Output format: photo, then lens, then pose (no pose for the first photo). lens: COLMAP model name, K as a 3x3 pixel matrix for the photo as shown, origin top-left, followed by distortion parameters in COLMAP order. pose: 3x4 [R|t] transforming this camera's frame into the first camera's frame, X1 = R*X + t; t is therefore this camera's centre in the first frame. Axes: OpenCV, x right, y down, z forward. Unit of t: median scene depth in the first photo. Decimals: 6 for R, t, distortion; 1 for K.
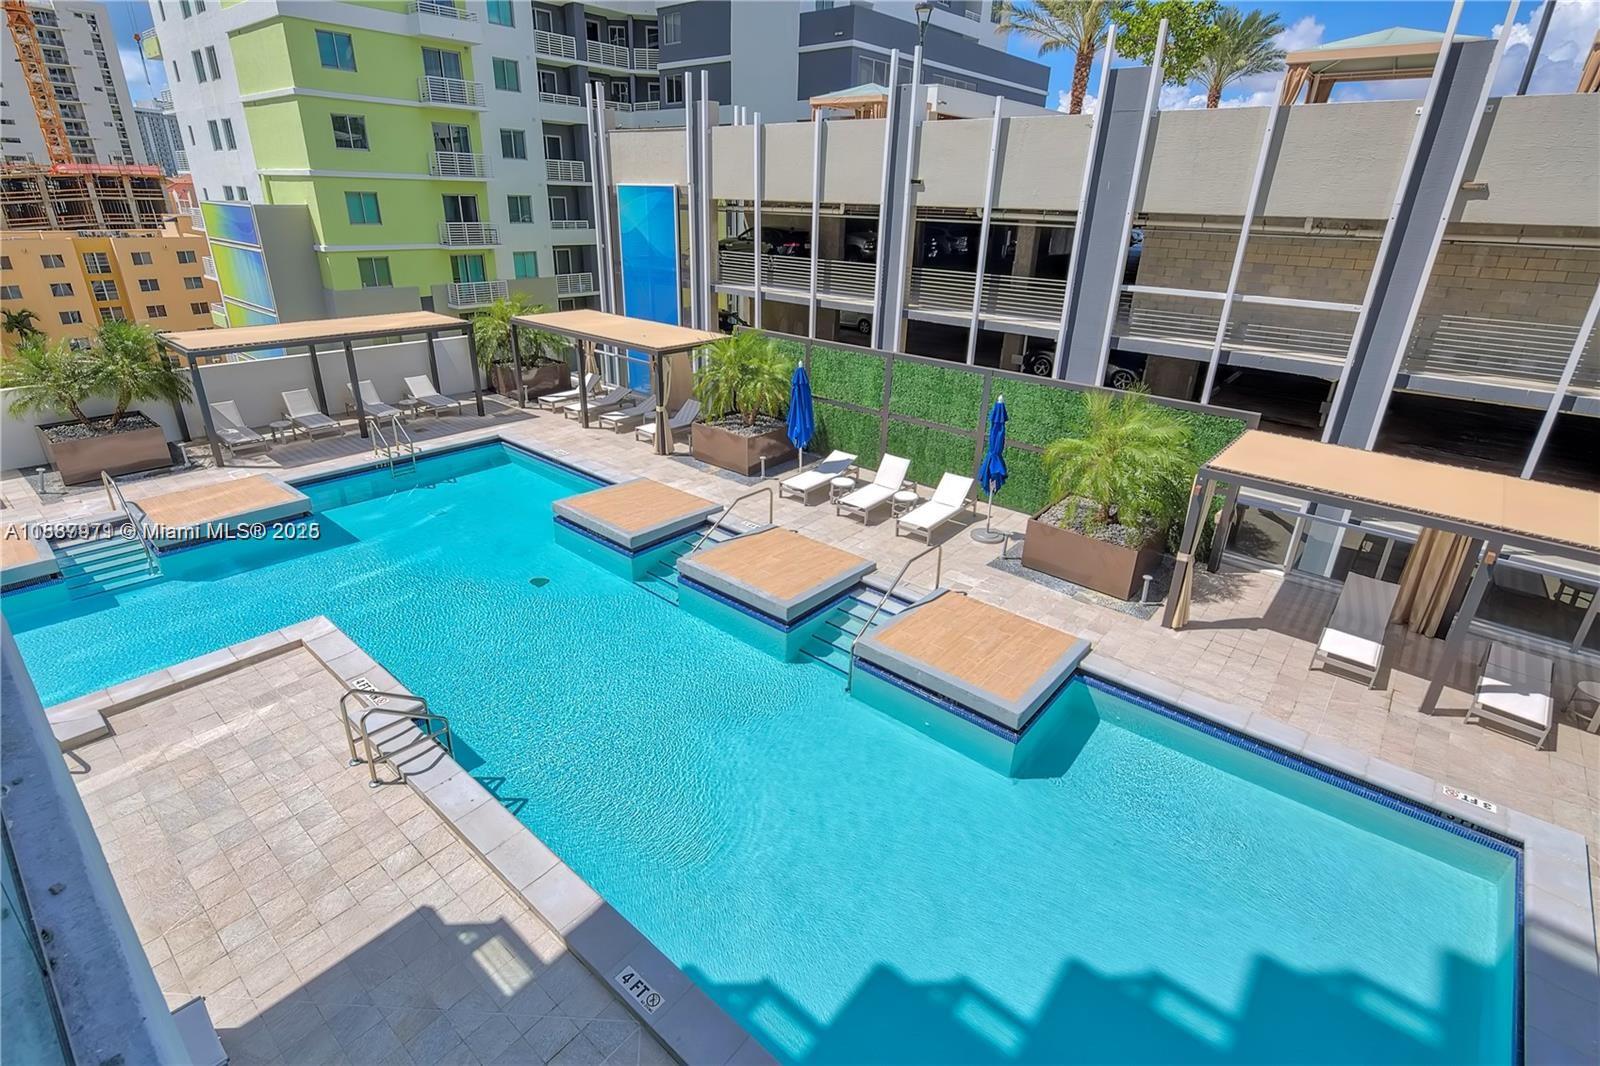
lens RADIAL K [[768.3, 0, 790.6], [0, 768.3, 515.0], [0, 0, 1]] dist [0.008754, -0.005219]
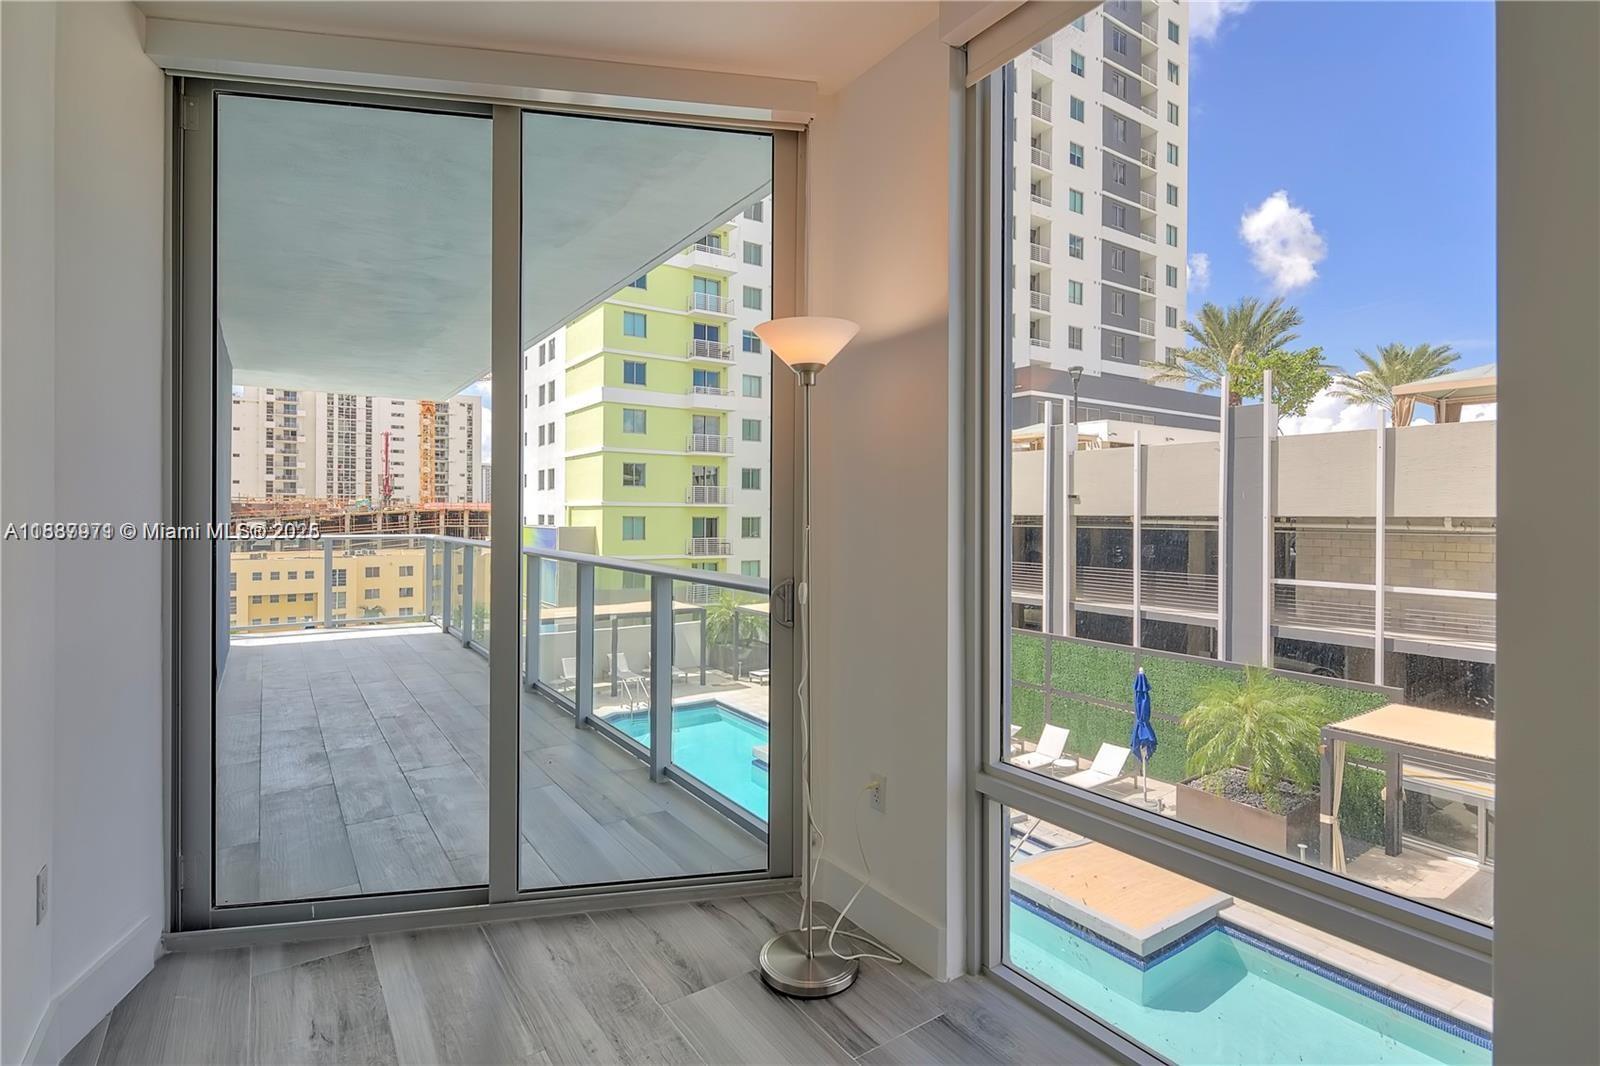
lens RADIAL K [[772.9, 0, 789.8], [0, 772.9, 511.3], [0, 0, 1]] dist [0.003485, -0.001056]
pose [[0.965189, -0.020998, -0.260710, 0.052968], [-0.082207, 0.921904, -0.378597, 0.072803], [0.248299, 0.386850, 0.888085, -0.153899]]
